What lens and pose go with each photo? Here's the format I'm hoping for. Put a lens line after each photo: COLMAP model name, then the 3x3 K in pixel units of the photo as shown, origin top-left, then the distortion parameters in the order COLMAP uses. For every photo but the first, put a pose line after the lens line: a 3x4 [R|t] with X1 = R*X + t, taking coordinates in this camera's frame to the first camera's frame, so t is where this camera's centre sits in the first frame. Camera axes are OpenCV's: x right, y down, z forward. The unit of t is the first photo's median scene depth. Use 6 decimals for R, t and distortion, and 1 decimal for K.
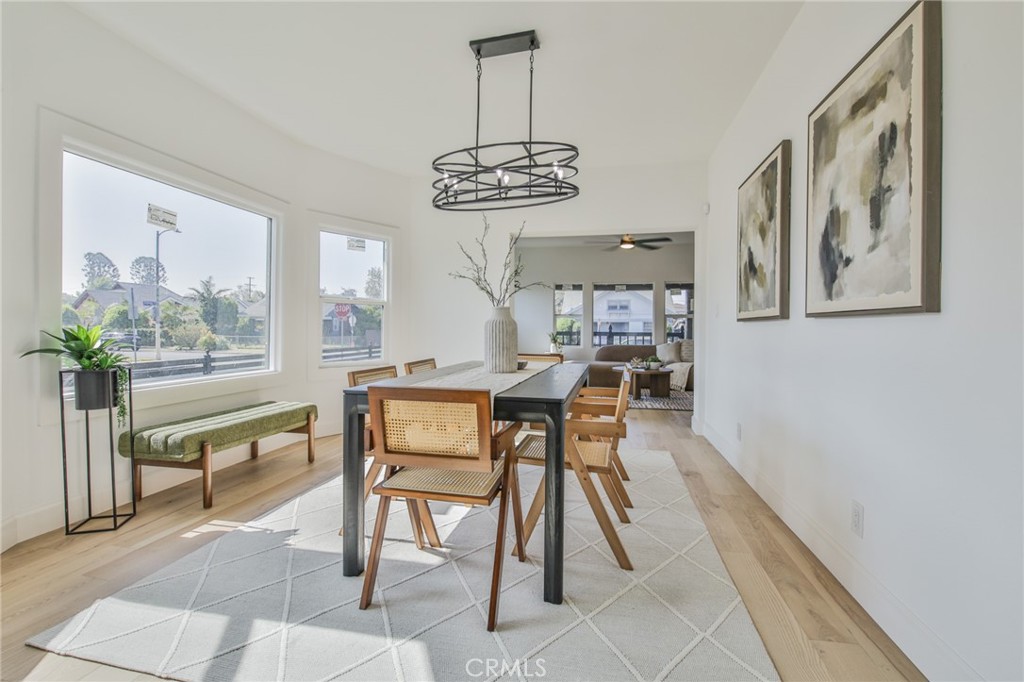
lens RADIAL K [[465.4, 0, 513.9], [0, 465.4, 335.6], [0, 0, 1]] dist [-0.003377, -0.010274]
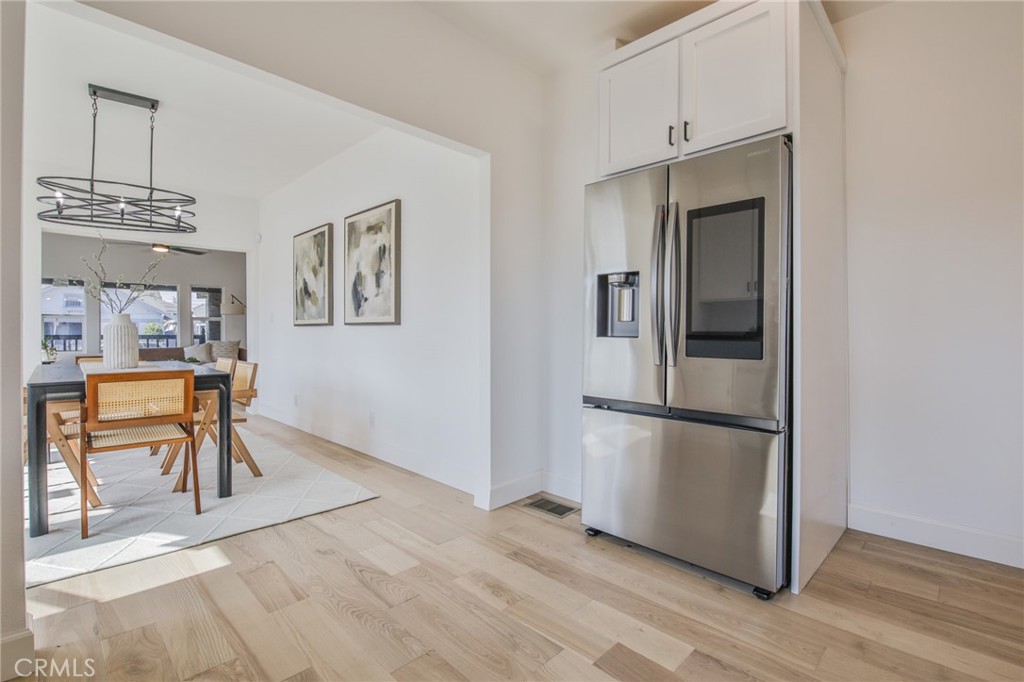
lens RADIAL K [[465.4, 0, 513.9], [0, 465.4, 335.6], [0, 0, 1]] dist [-0.003377, -0.010274]
pose [[0.546633, -0.011344, 0.837295, -0.499047], [0.014573, 0.999886, 0.004033, 0.005035], [-0.837245, 0.009997, 0.546736, -0.524604]]
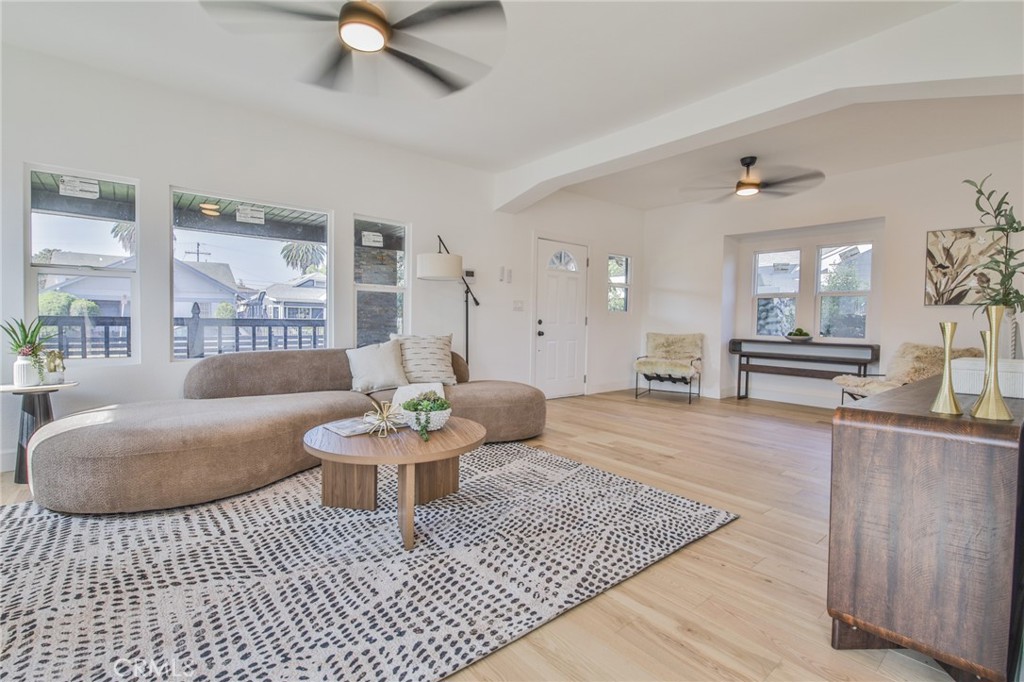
lens RADIAL K [[465.4, 0, 513.9], [0, 465.4, 335.6], [0, 0, 1]] dist [-0.003377, -0.010274]
pose [[0.625496, -0.028010, 0.779724, 0.186843], [0.000715, 0.999376, 0.035326, -0.027058], [-0.780227, -0.021539, 0.625126, 2.024054]]
